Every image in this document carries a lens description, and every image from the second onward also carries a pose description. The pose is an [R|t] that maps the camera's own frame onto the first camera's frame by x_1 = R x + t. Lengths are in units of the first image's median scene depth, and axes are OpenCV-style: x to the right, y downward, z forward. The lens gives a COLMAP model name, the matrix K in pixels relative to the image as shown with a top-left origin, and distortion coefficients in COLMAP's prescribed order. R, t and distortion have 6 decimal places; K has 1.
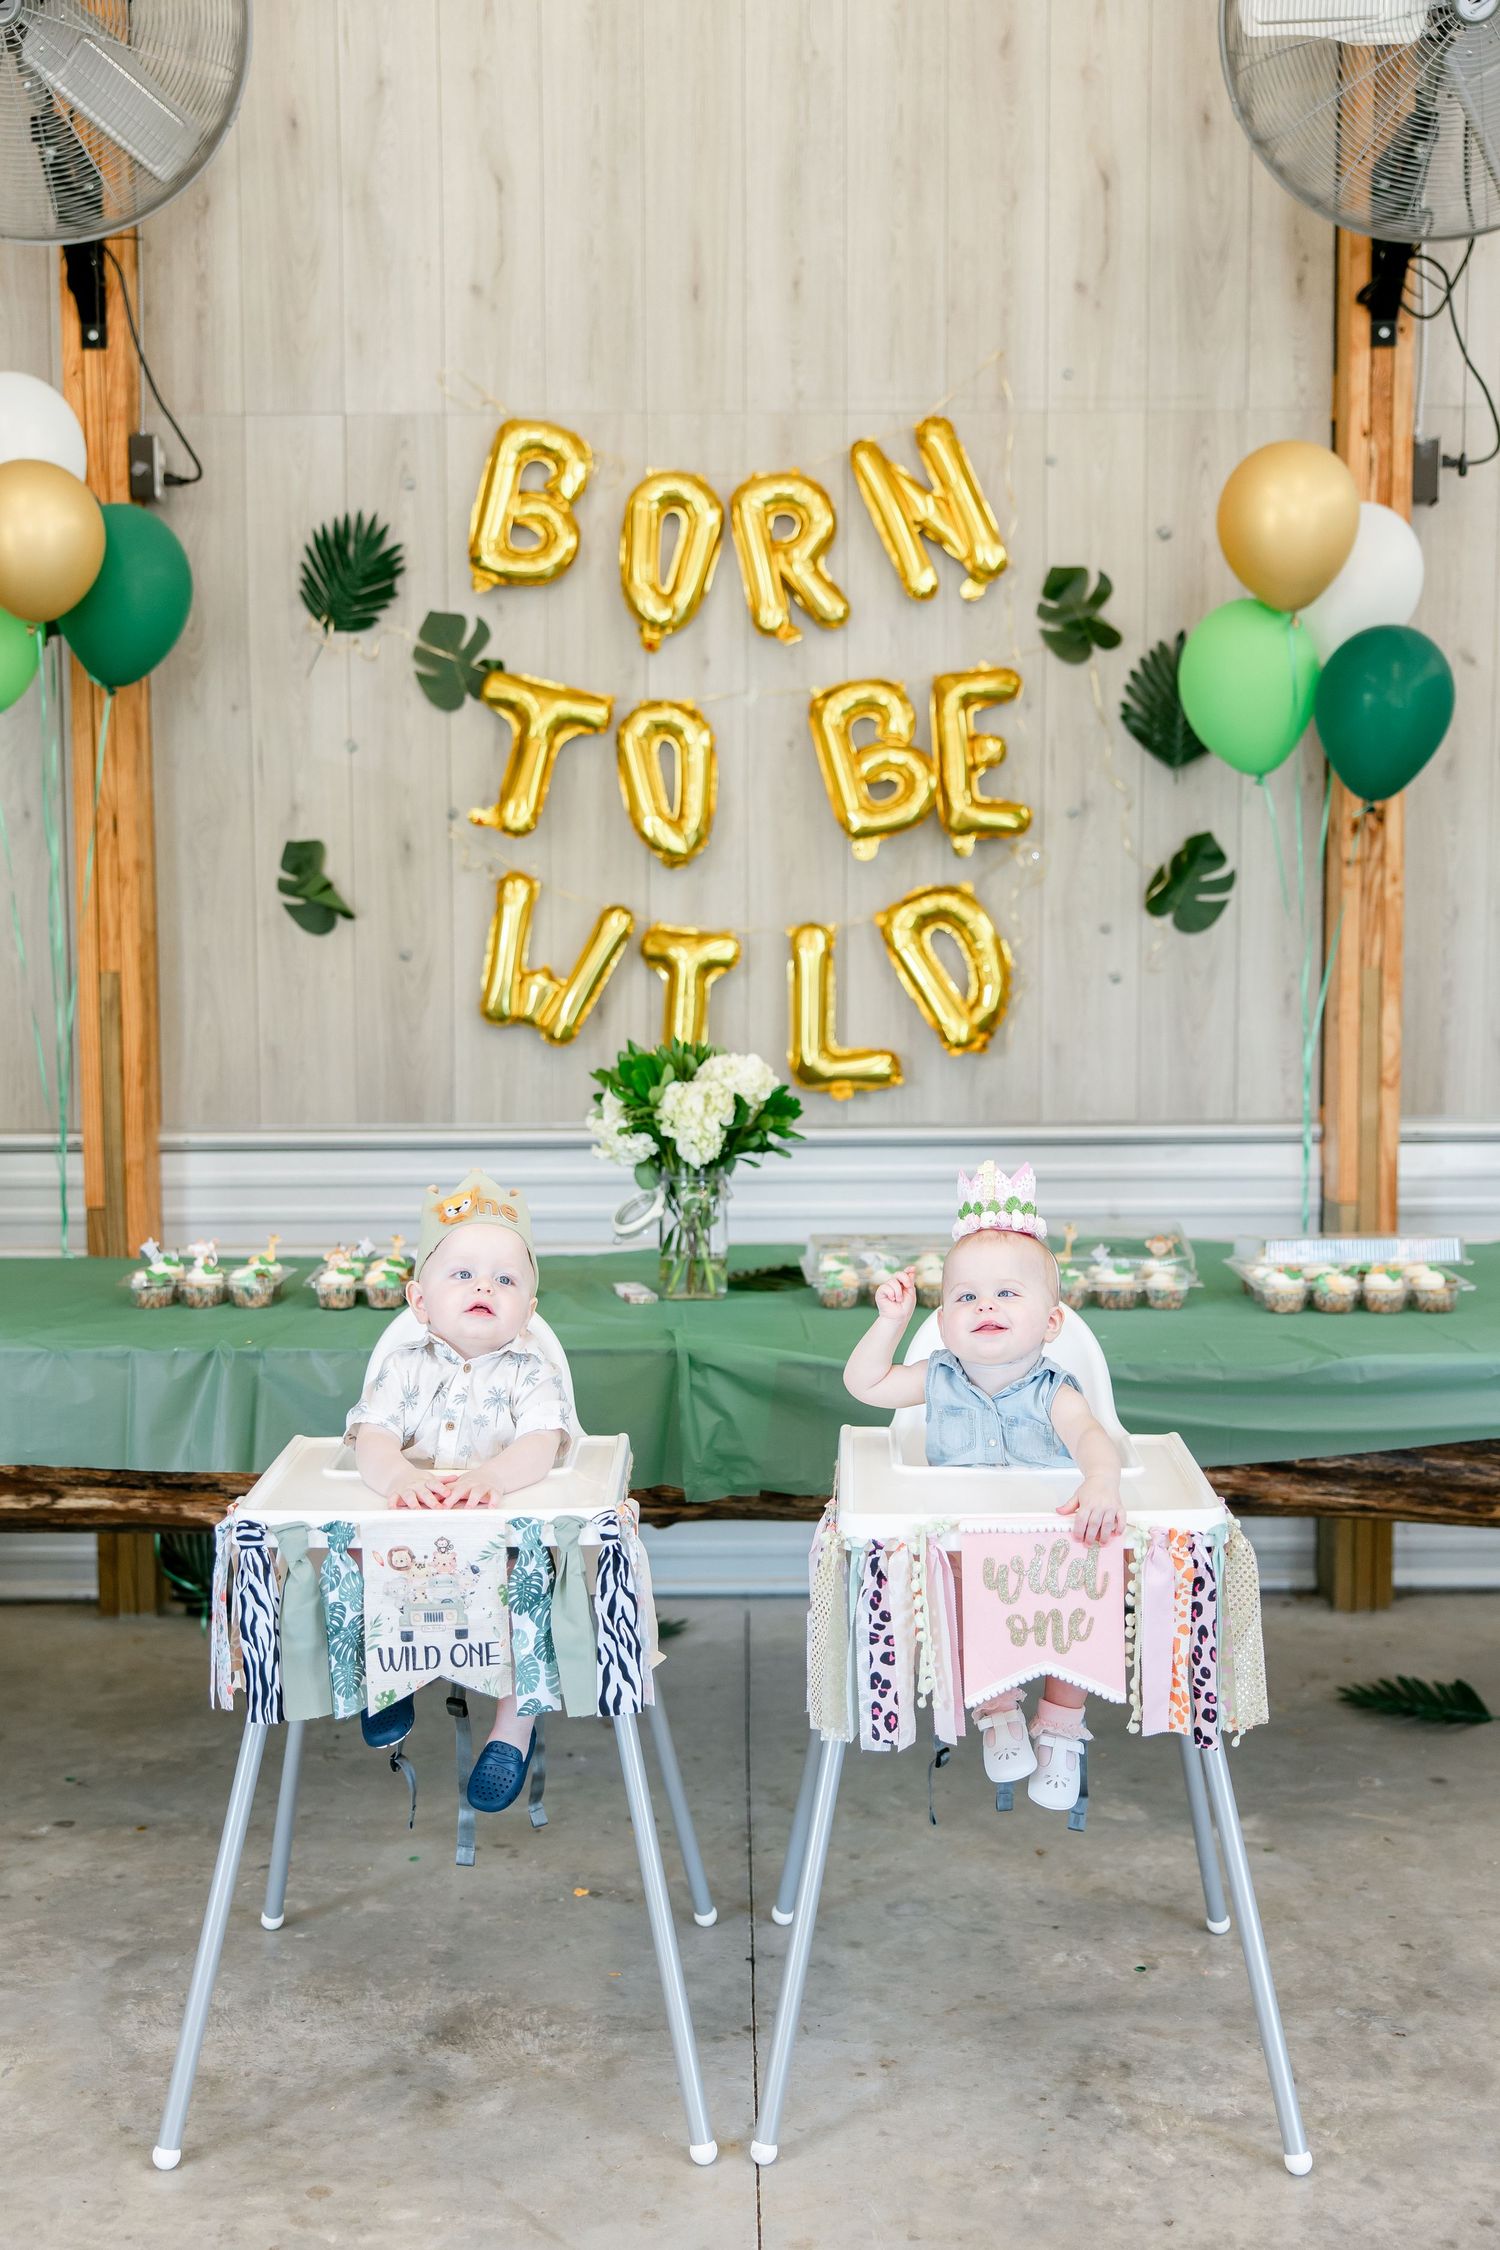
lens RADIAL K [[2452.7, 0, 748.8], [0, 2452.7, 1114.5], [0, 0, 1]] dist [-0.015738, 0.000000]
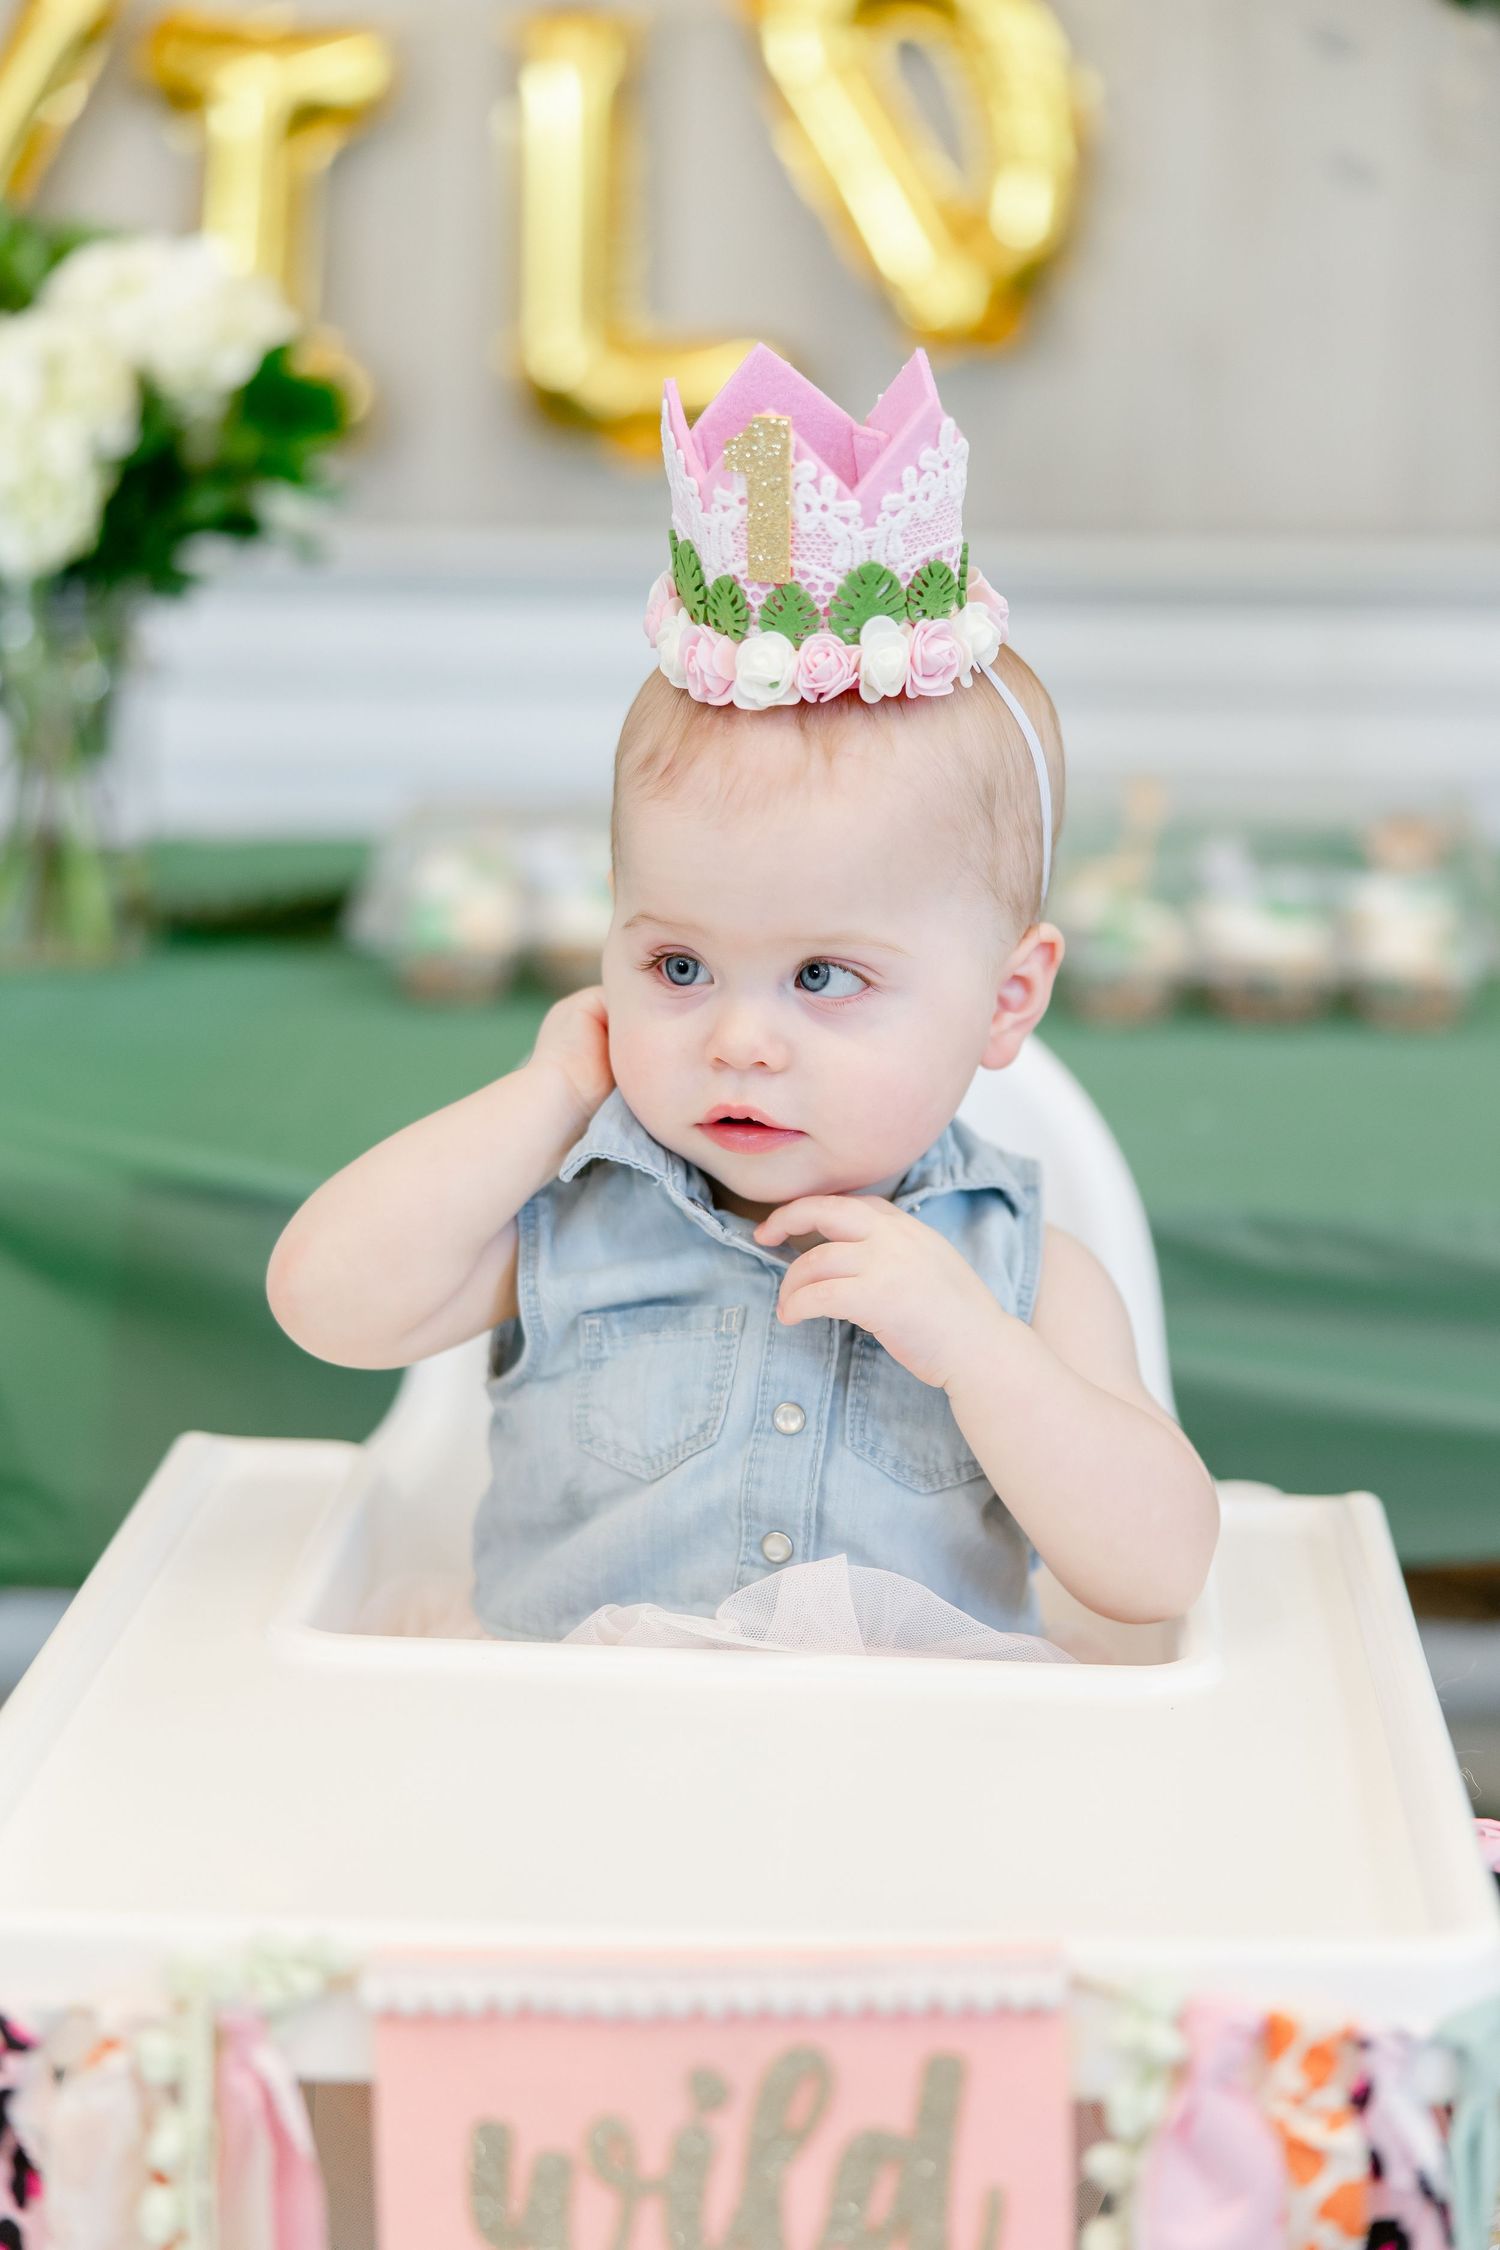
lens RADIAL K [[4494.7, 0, 769.0], [0, 4494.7, 1131.3], [0, 0, 1]] dist [0.325460, 0.000000]
pose [[0.999834, 0.016186, 0.008340, 0.054312], [-0.017011, 0.993698, 0.110795, 0.018201], [-0.006494, -0.110918, 0.993808, 0.265678]]
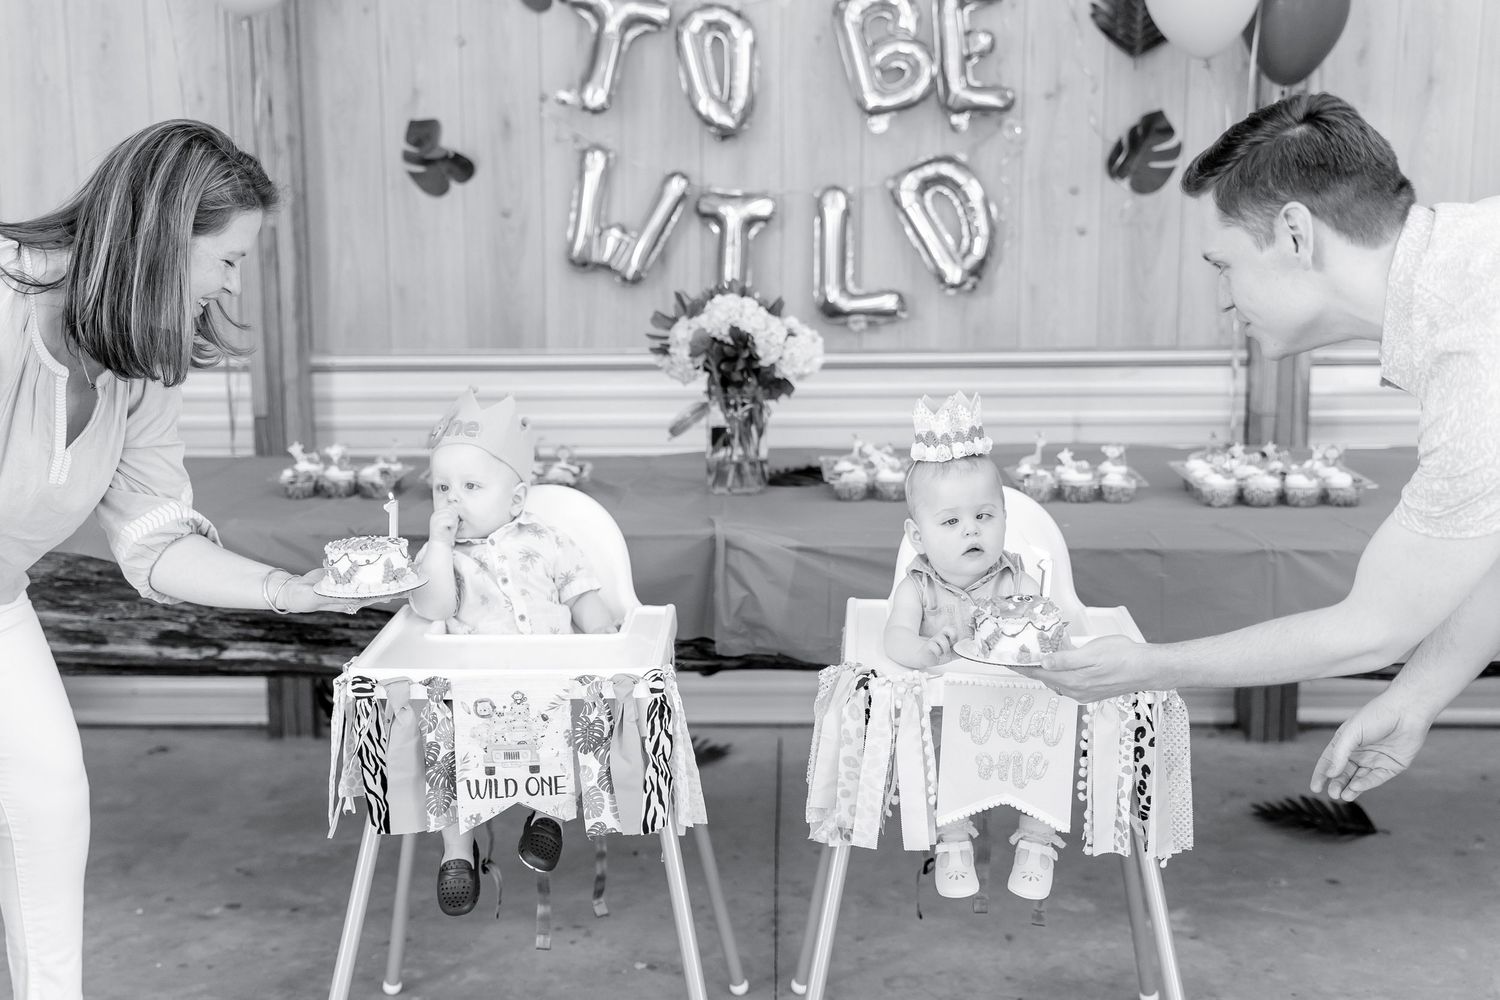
lens RADIAL K [[1890.8, 0, 735.5], [0, 1890.8, 501.6], [0, 0, 1]] dist [0.007344, 0.000000]
pose [[0.999481, 0.003698, -0.032005, 0.007056], [-0.000963, 0.996377, 0.085045, -0.000956], [0.032204, -0.084970, 0.995863, 0.039419]]
